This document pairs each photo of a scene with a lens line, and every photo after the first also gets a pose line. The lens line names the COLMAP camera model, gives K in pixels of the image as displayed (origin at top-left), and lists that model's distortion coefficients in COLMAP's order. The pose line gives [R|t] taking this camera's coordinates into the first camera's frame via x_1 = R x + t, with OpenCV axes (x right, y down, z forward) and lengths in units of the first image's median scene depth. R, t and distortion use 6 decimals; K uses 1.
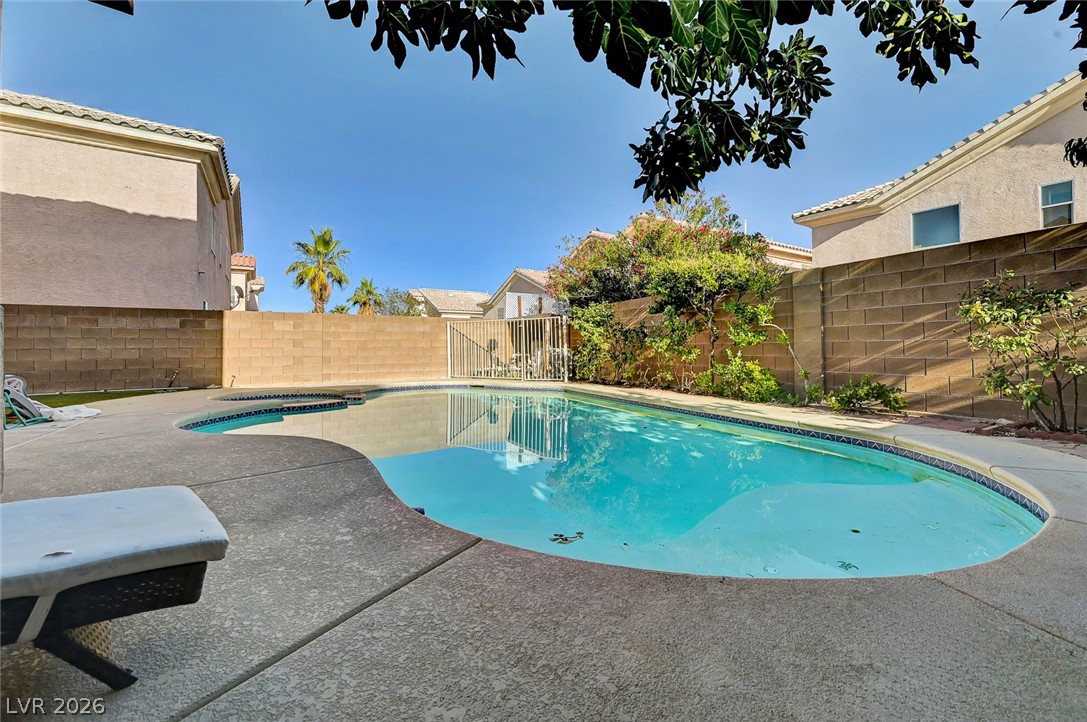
lens RADIAL K [[444.0, 0, 547.3], [0, 444.0, 341.7], [0, 0, 1]] dist [-0.002335, 0.000132]
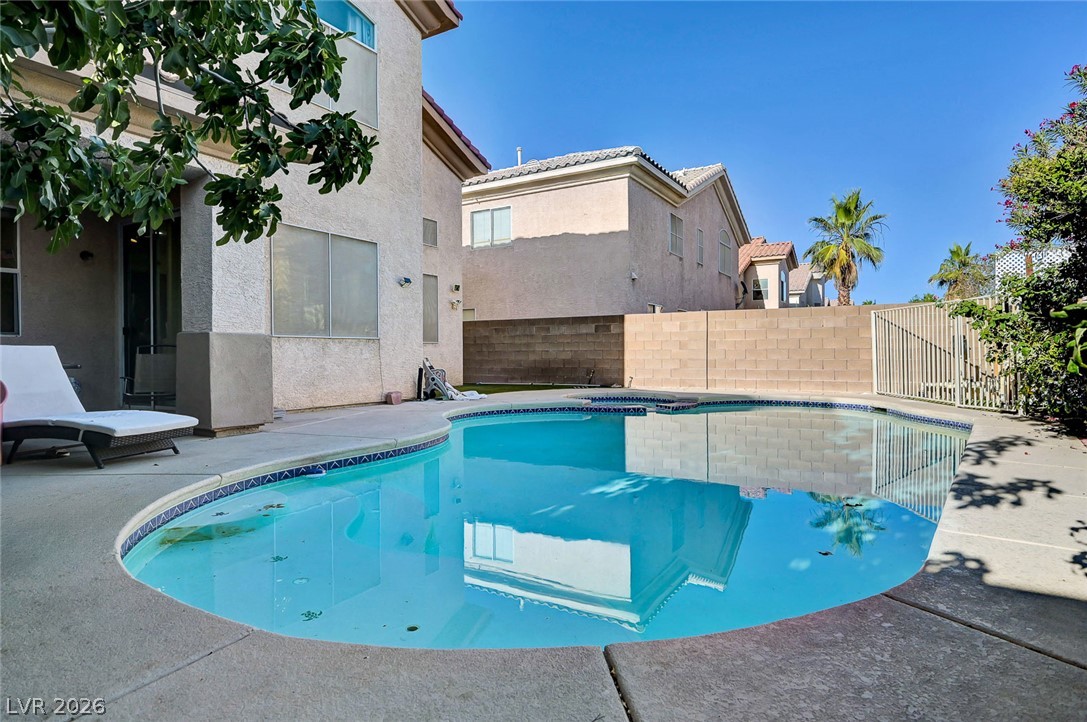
lens RADIAL K [[589.5, 0, 543.2], [0, 589.5, 356.1], [0, 0, 1]] dist [-0.004237, 0.000044]
pose [[0.452436, 0.009947, -0.891741, 0.407546], [0.014249, 0.999730, 0.018381, -0.000251], [0.891683, -0.021023, 0.452172, 0.178662]]
